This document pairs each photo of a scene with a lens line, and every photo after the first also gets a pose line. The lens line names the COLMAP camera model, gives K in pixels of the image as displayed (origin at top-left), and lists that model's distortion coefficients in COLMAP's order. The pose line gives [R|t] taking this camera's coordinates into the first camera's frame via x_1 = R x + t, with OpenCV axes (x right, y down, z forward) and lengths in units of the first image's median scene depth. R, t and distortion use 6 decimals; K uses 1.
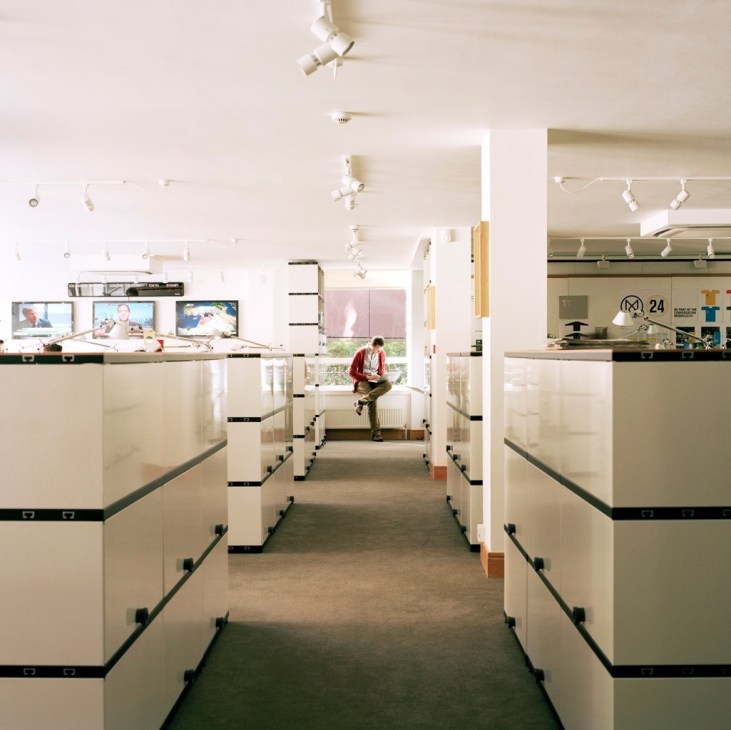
lens RADIAL K [[1273.6, 0, 365.5], [0, 1273.6, 365.0], [0, 0, 1]] dist [-0.071917, -0.038957]
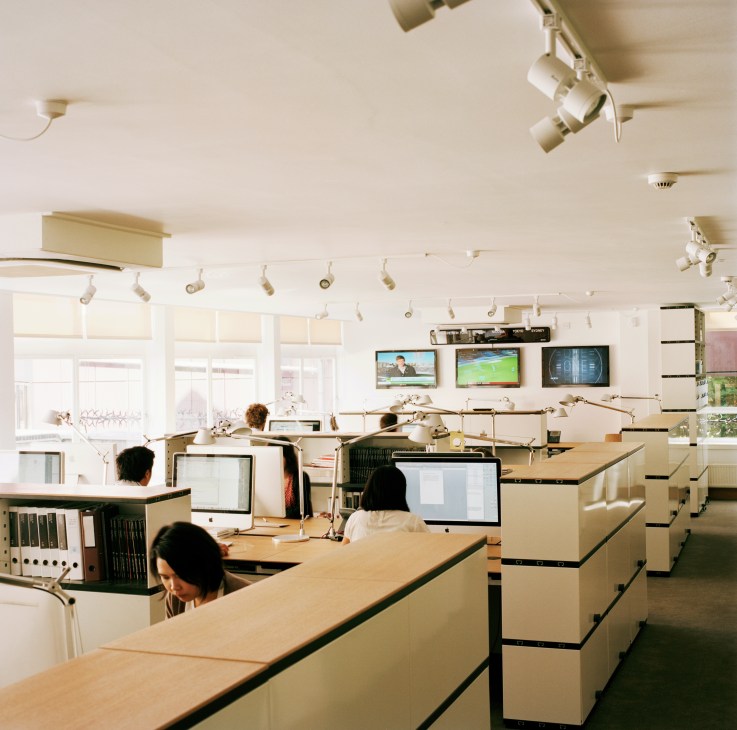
lens RADIAL K [[1150.0, 0, 368.5], [0, 1150.0, 365.0], [0, 0, 1]] dist [0.001697, 0.016539]
pose [[0.940446, -0.013390, -0.339679, 0.023118], [0.016521, 0.999844, 0.006325, -0.053299], [0.339541, -0.011560, 0.940520, 0.184825]]
